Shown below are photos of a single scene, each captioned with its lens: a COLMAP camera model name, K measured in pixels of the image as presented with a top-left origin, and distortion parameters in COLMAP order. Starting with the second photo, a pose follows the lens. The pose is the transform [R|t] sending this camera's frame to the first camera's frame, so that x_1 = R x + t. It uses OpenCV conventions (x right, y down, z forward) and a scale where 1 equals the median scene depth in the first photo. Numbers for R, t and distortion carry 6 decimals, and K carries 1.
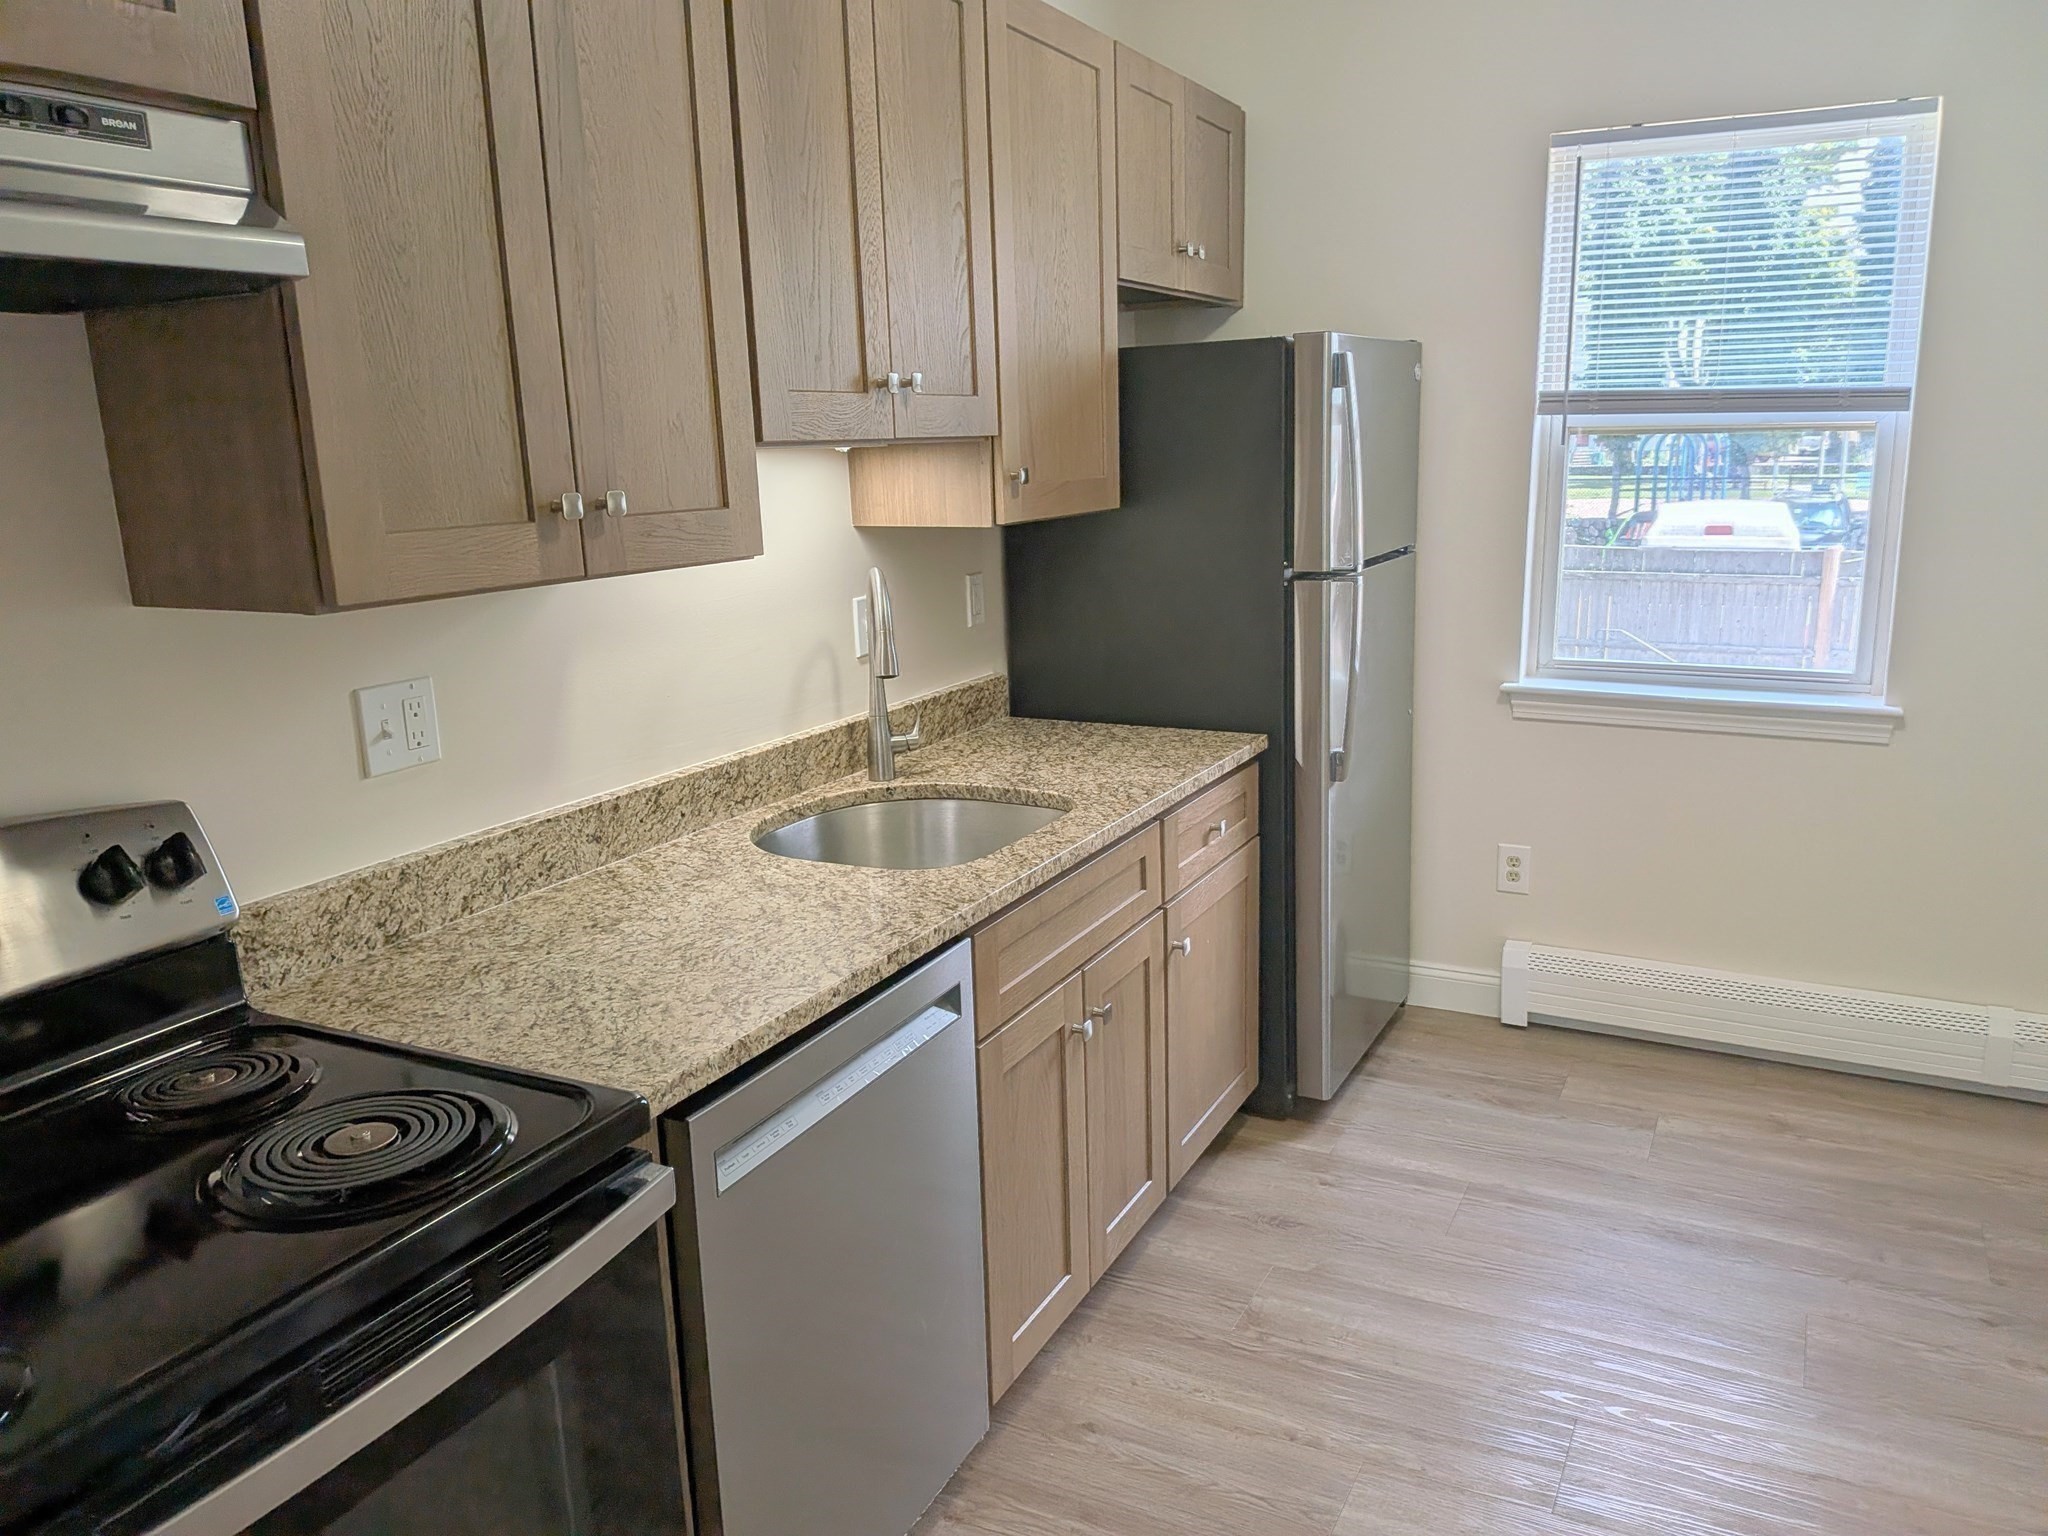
lens RADIAL K [[1476.4, 0, 1088.6], [0, 1476.4, 784.7], [0, 0, 1]] dist [0.048120, -0.073417]
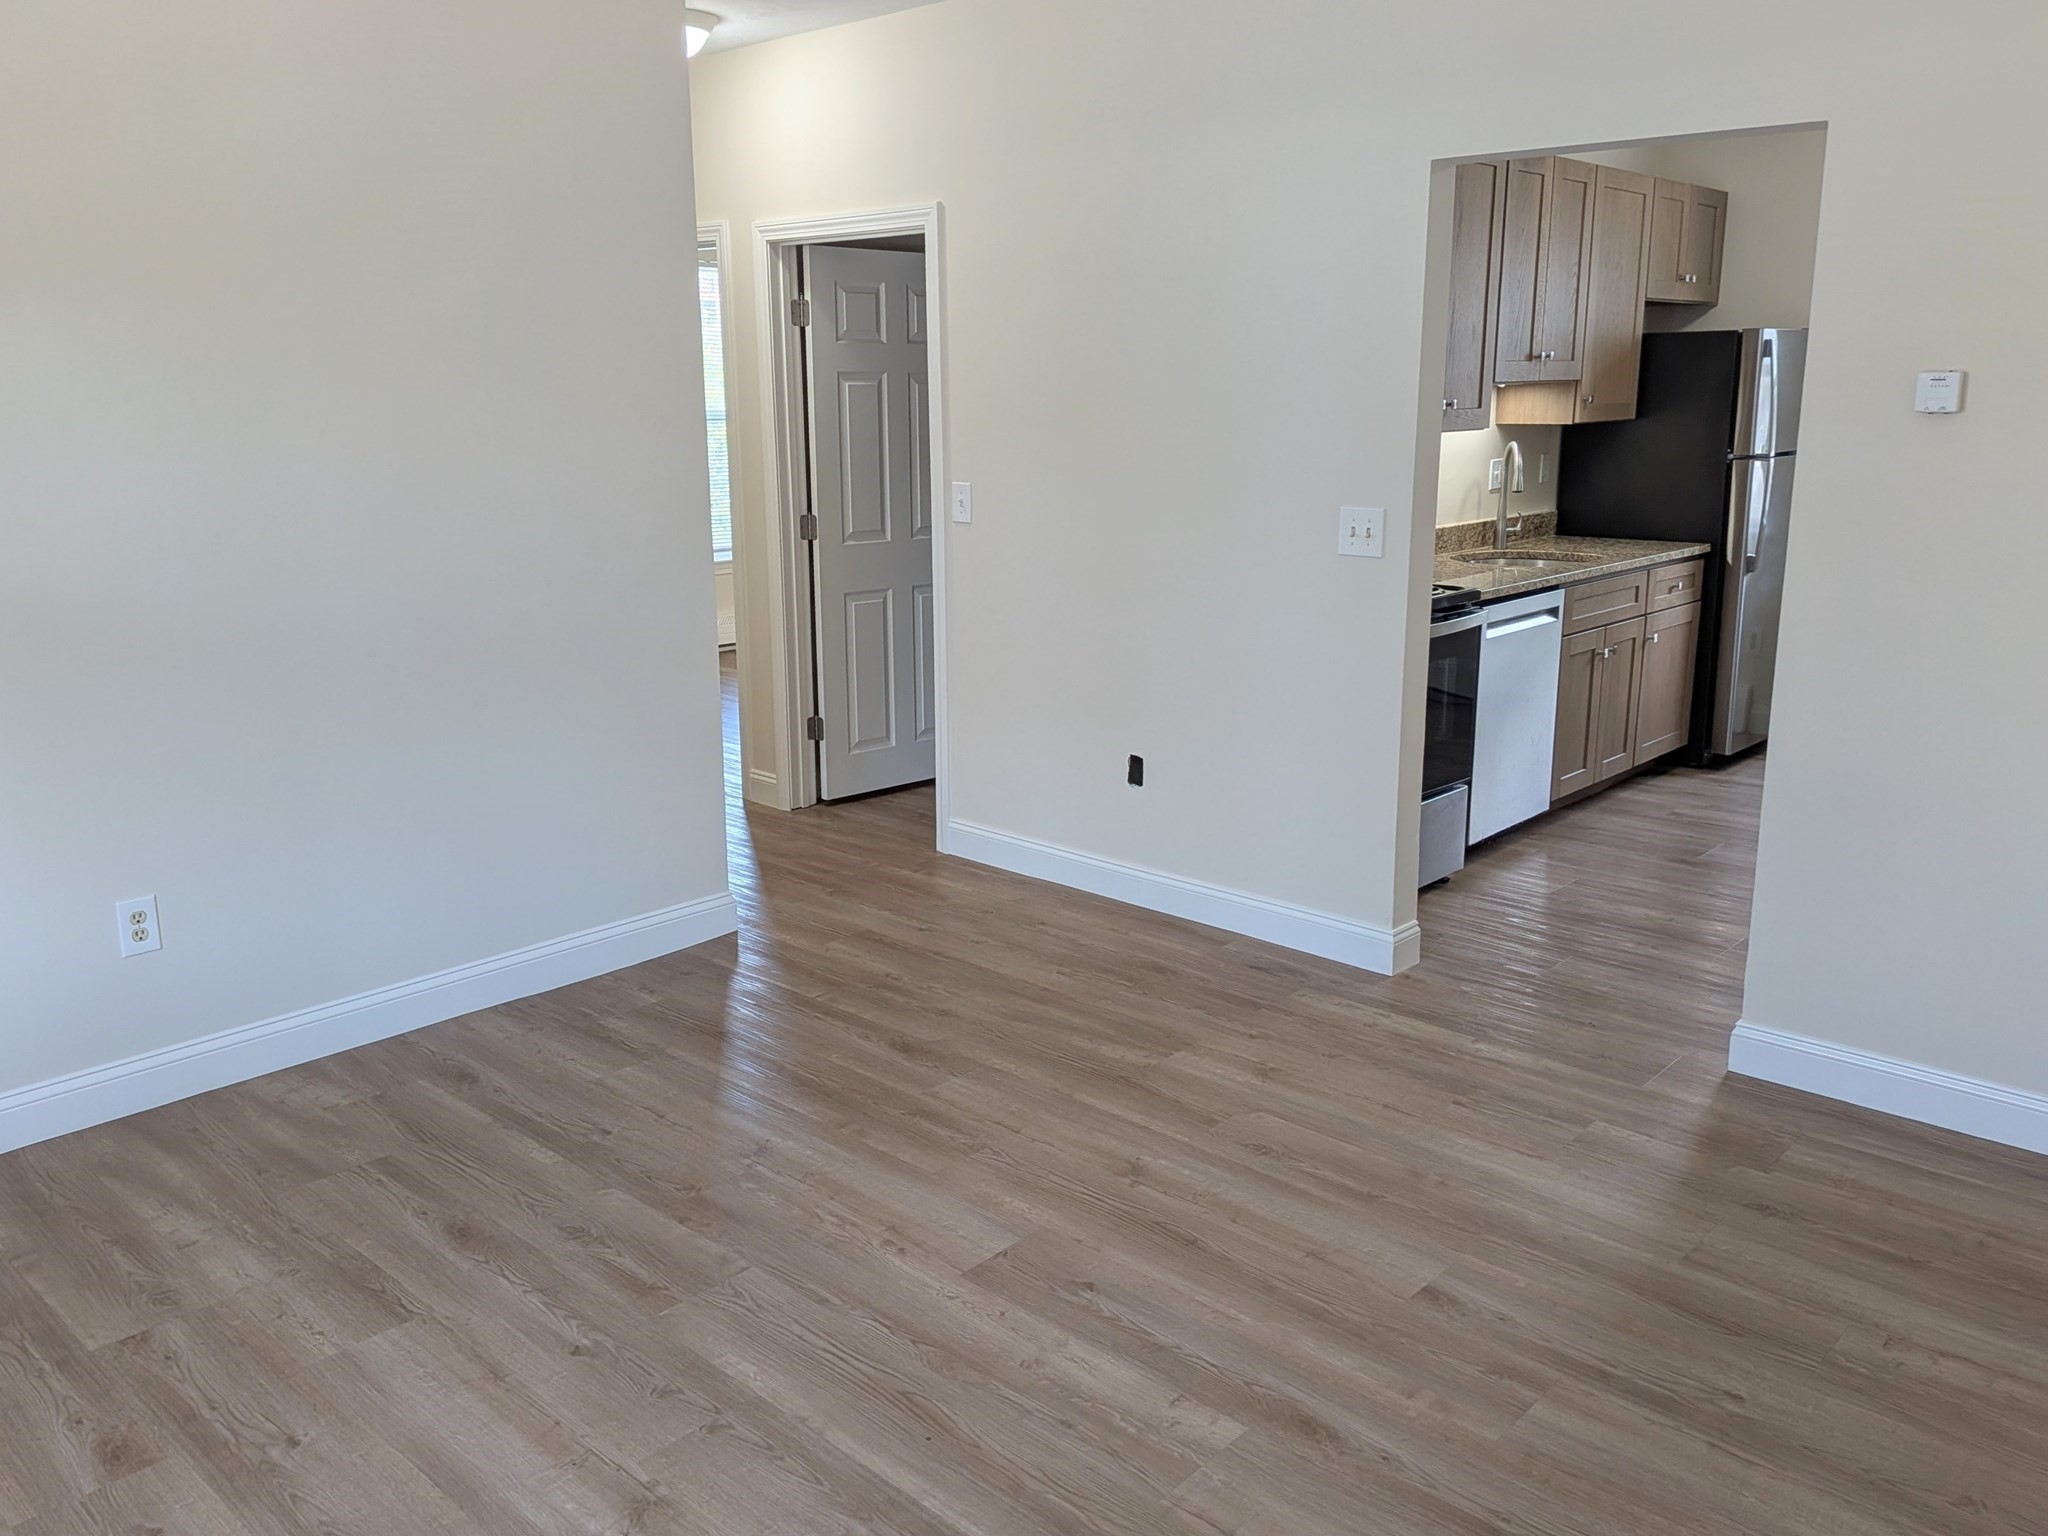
lens RADIAL K [[1643.5, 0, 987.7], [0, 1643.5, 773.9], [0, 0, 1]] dist [0.051092, -0.038923]
pose [[0.953054, 0.080007, -0.292040, -0.133667], [-0.079766, 0.996732, 0.012752, 0.361213], [0.292105, 0.011141, 0.956321, -1.498650]]
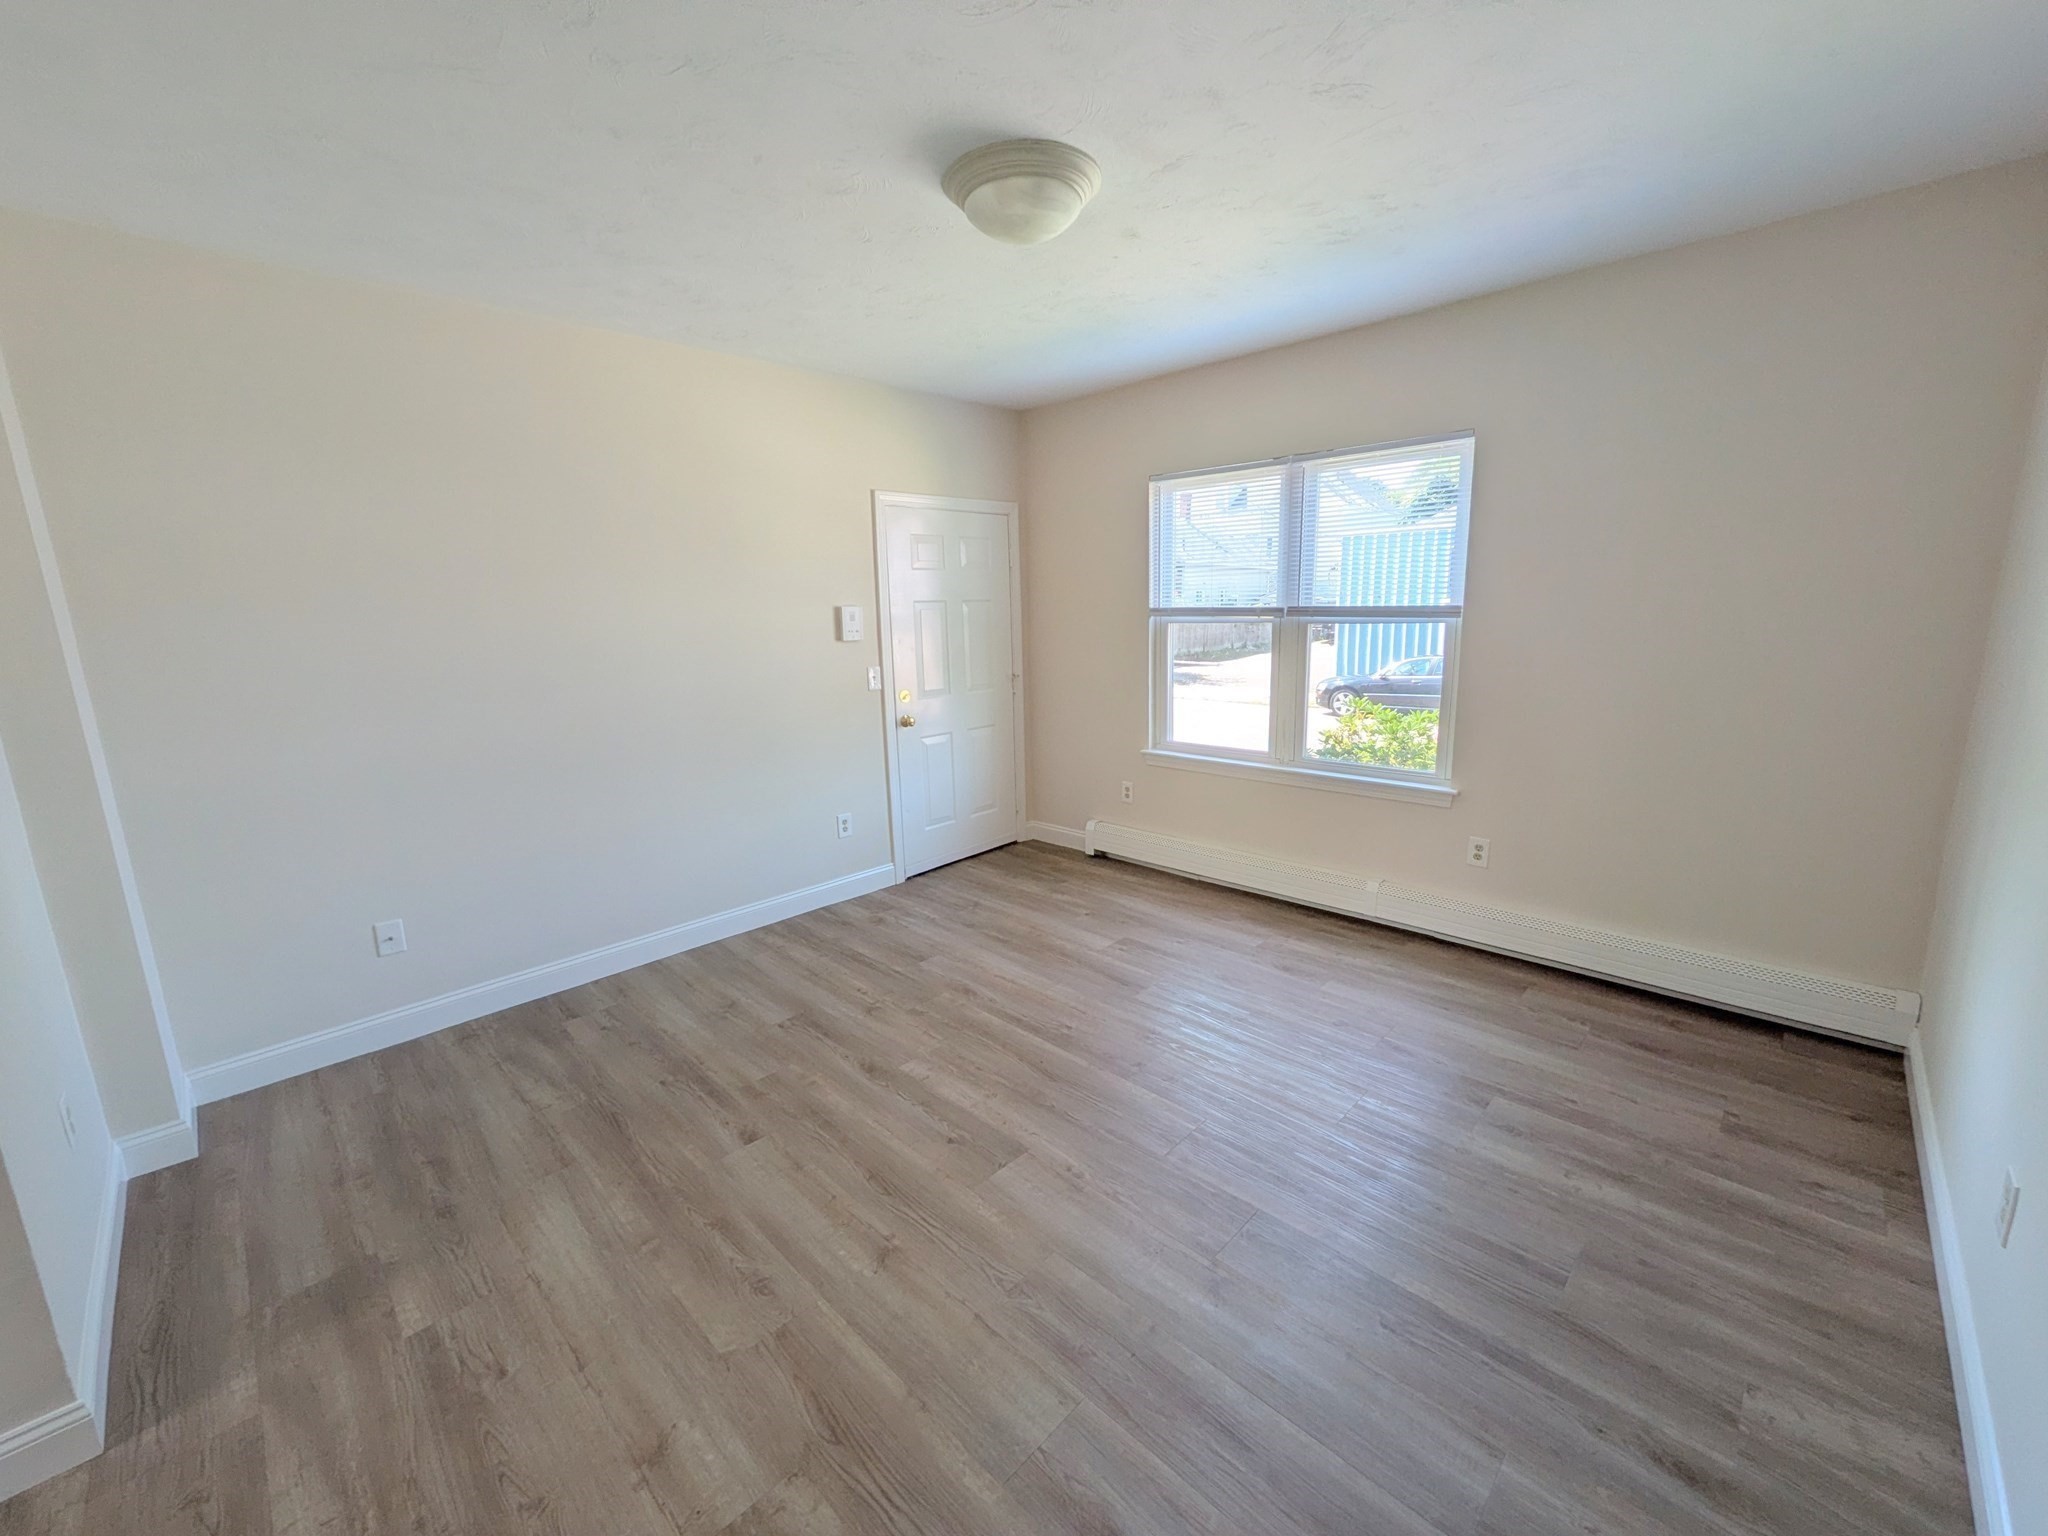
lens RADIAL K [[809.7, 0, 1027.8], [0, 809.7, 760.9], [0, 0, 1]] dist [-0.006290, 0.000265]
pose [[-0.950603, -0.019947, 0.309767, -0.741354], [0.112684, 0.907681, 0.404250, -0.038793], [-0.289233, 0.419187, -0.860597, 0.229571]]
